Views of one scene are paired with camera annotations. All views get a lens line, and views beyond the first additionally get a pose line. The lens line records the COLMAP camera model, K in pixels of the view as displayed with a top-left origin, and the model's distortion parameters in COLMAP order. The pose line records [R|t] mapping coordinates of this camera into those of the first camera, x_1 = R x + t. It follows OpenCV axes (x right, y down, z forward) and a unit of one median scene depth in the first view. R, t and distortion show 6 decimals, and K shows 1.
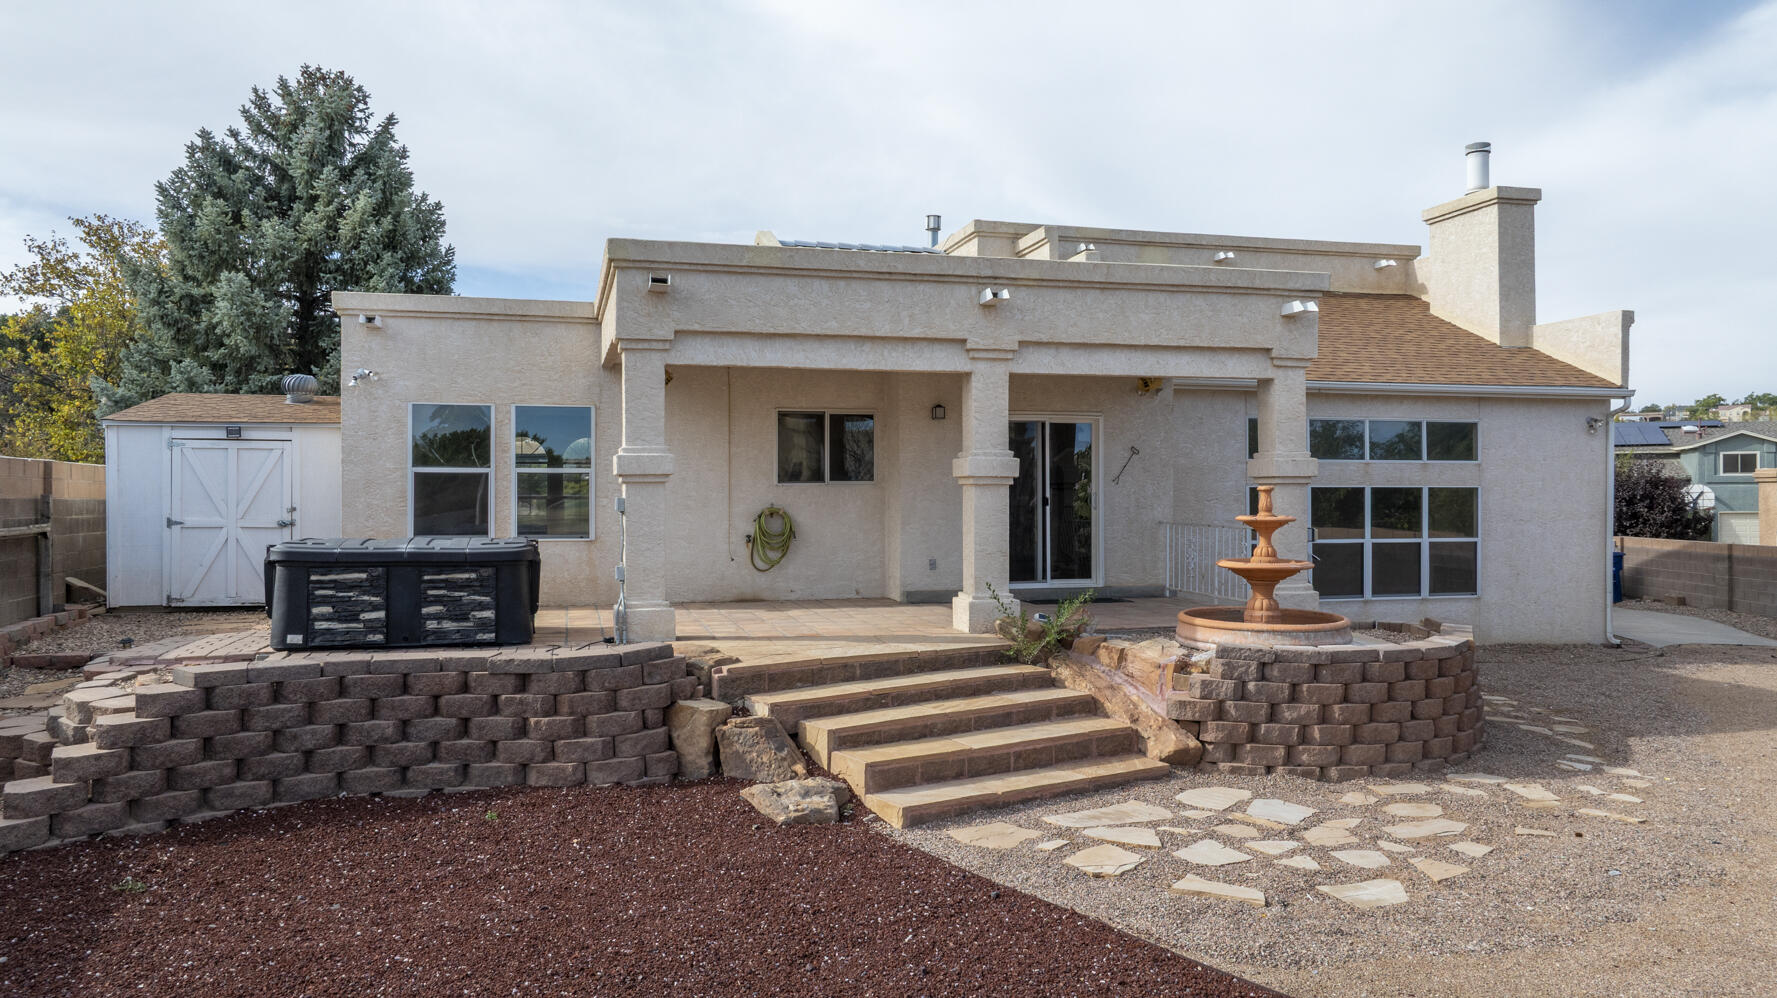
lens RADIAL K [[1249.3, 0, 893.0], [0, 1249.3, 475.6], [0, 0, 1]] dist [-0.028261, 0.001109]
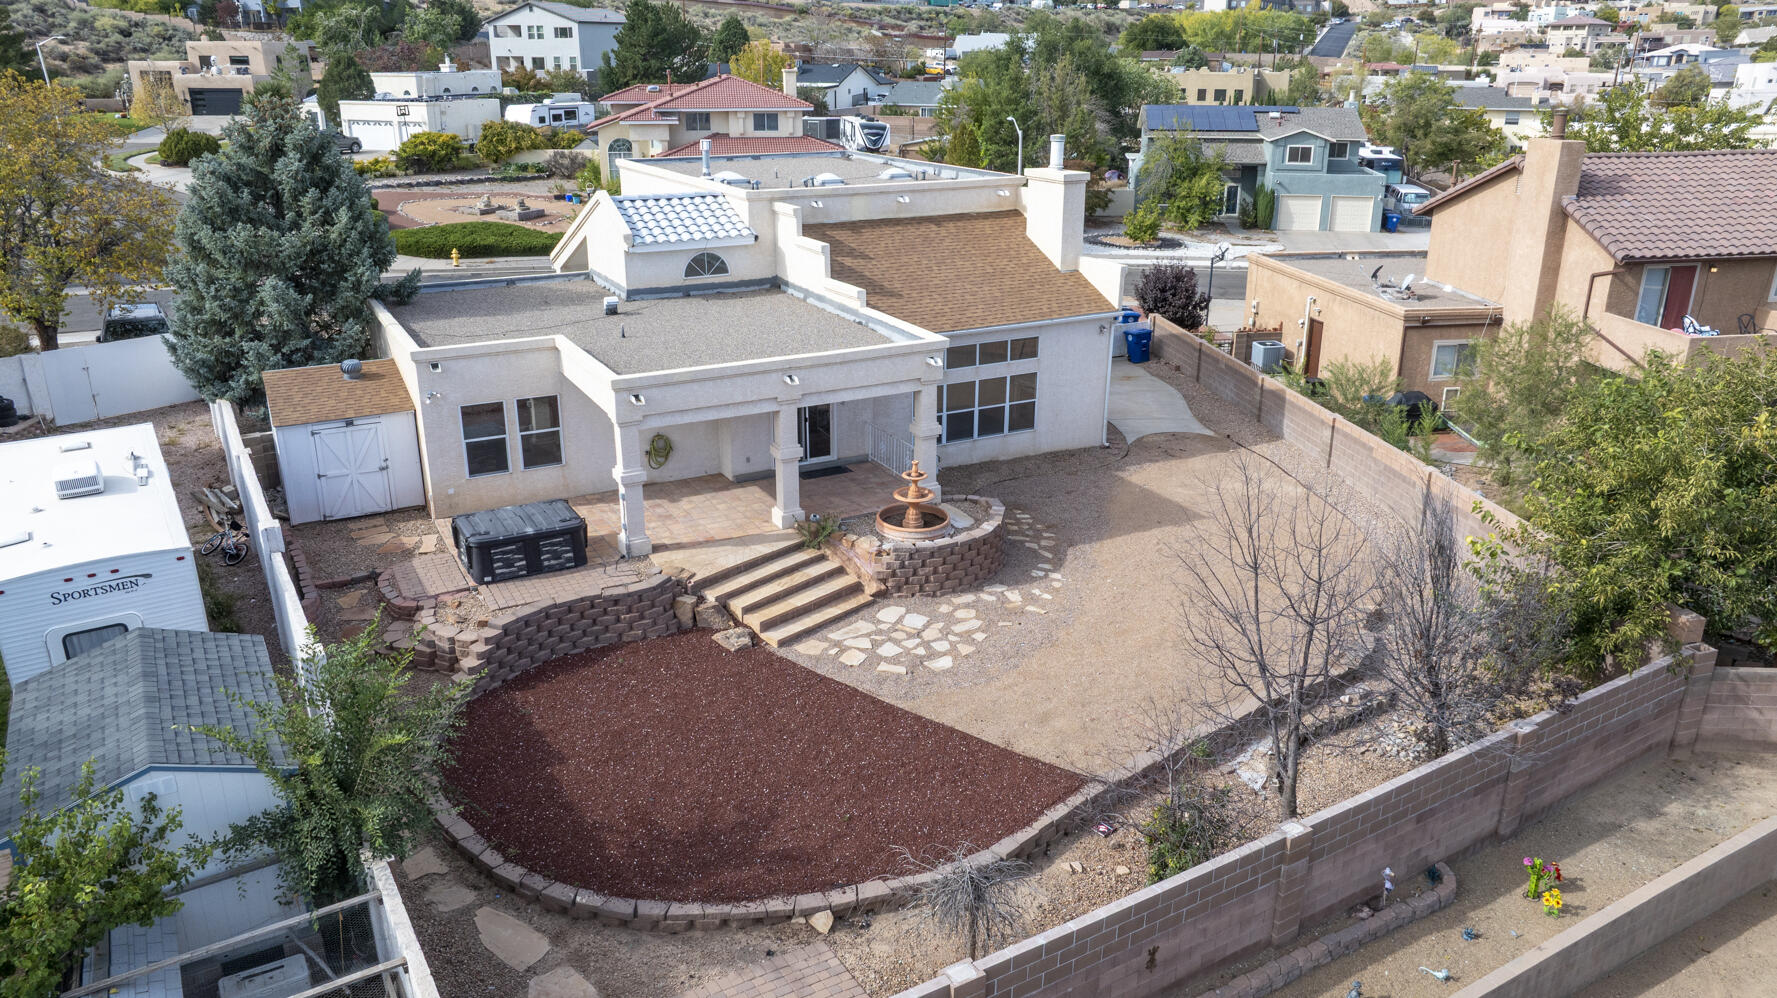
lens RADIAL K [[1249.3, 0, 893.0], [0, 1249.3, 475.6], [0, 0, 1]] dist [-0.028261, 0.001109]
pose [[0.970067, -0.072966, 0.231616, -0.306479], [-0.010157, 0.940764, 0.338911, -0.864813], [-0.242625, -0.331119, 0.911863, -1.225946]]
